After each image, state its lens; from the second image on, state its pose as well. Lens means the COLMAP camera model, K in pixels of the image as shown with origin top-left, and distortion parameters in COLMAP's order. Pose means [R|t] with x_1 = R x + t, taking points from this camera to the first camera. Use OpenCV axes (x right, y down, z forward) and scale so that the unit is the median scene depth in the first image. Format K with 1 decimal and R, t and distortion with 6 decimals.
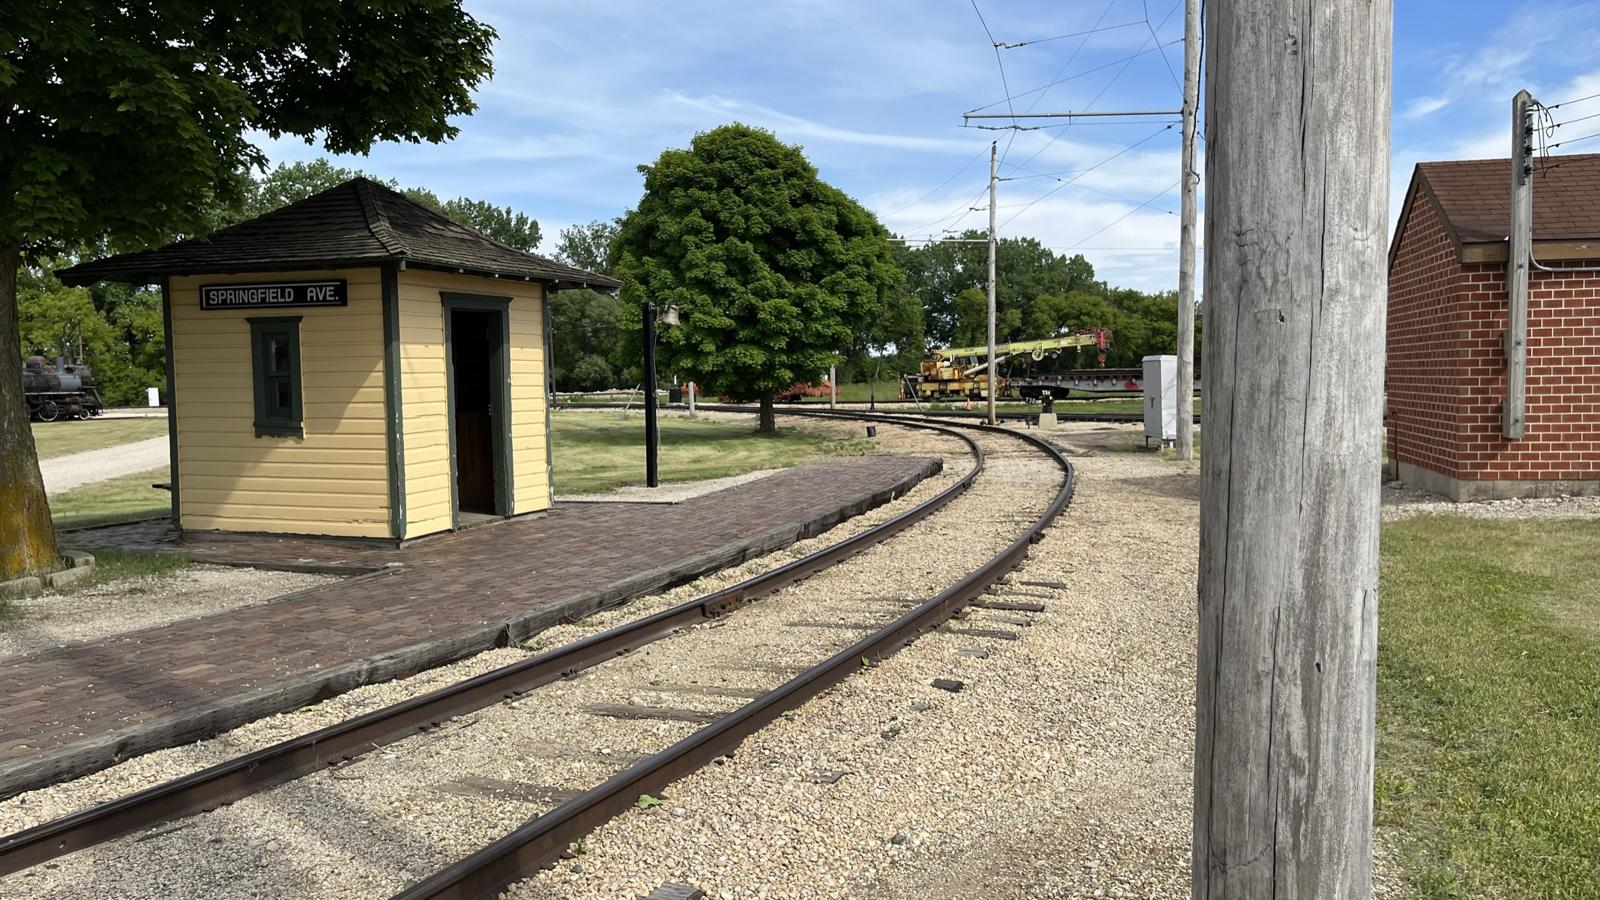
lens RADIAL K [[1185.3, 0, 800.0], [0, 1185.3, 450.0], [0, 0, 1]] dist [-0.004119, -0.004728]
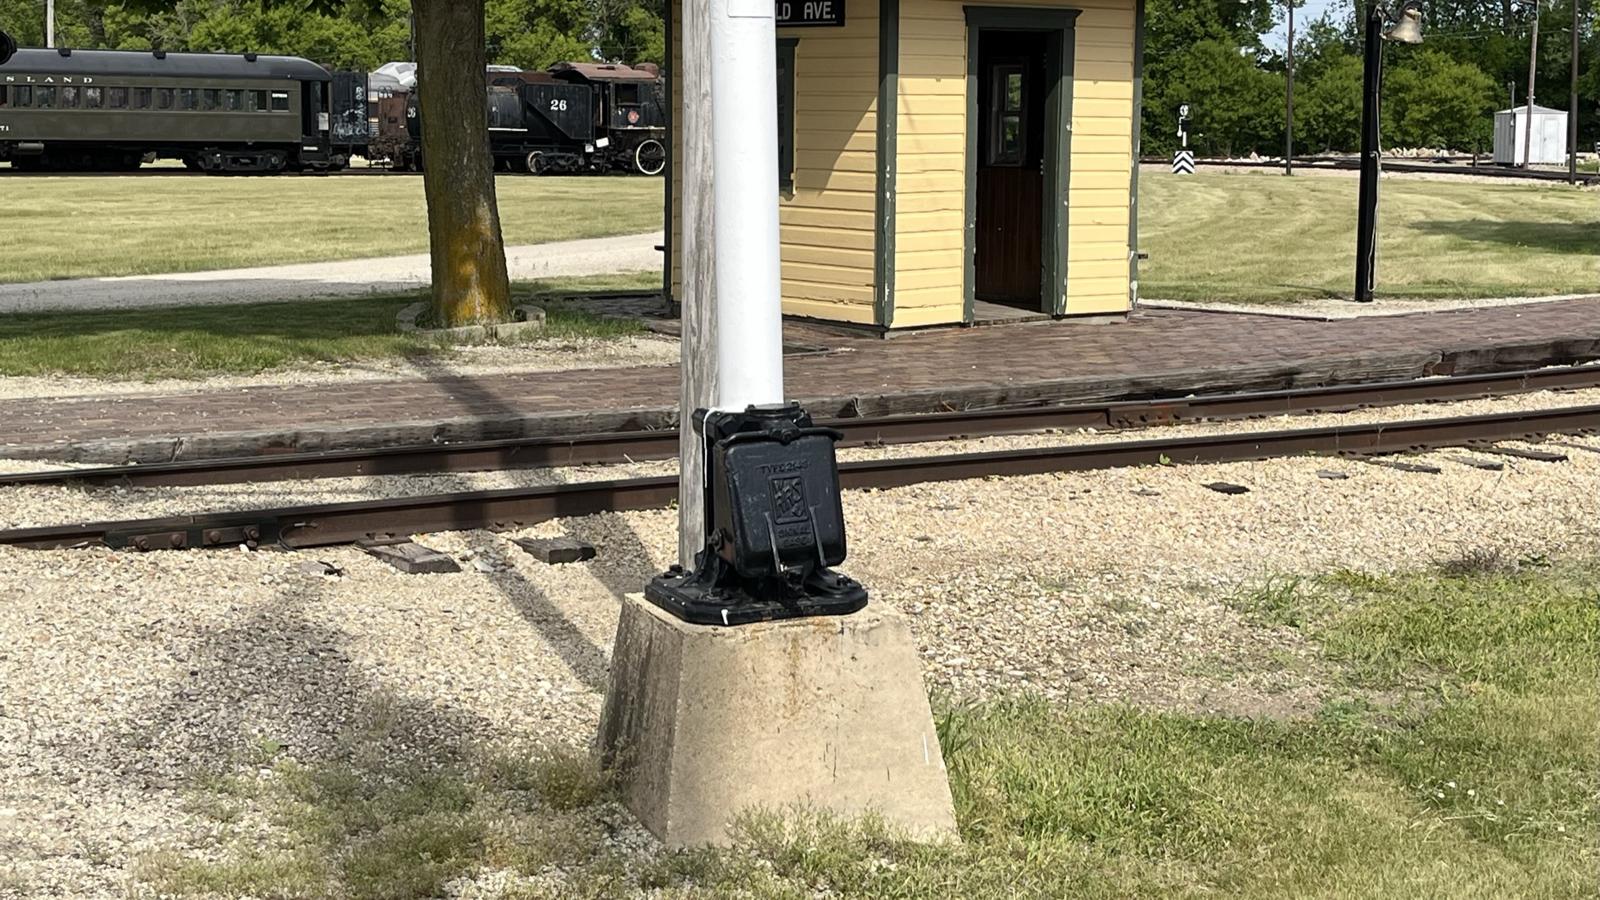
lens RADIAL K [[2437.8, 0, 804.6], [0, 2437.8, 443.7], [0, 0, 1]] dist [0.149985, -0.163802]
pose [[0.850624, 0.093651, -0.517367, 0.462248], [-0.056599, 0.994601, 0.086982, 0.014309], [0.522719, -0.044707, 0.851332, -0.411199]]
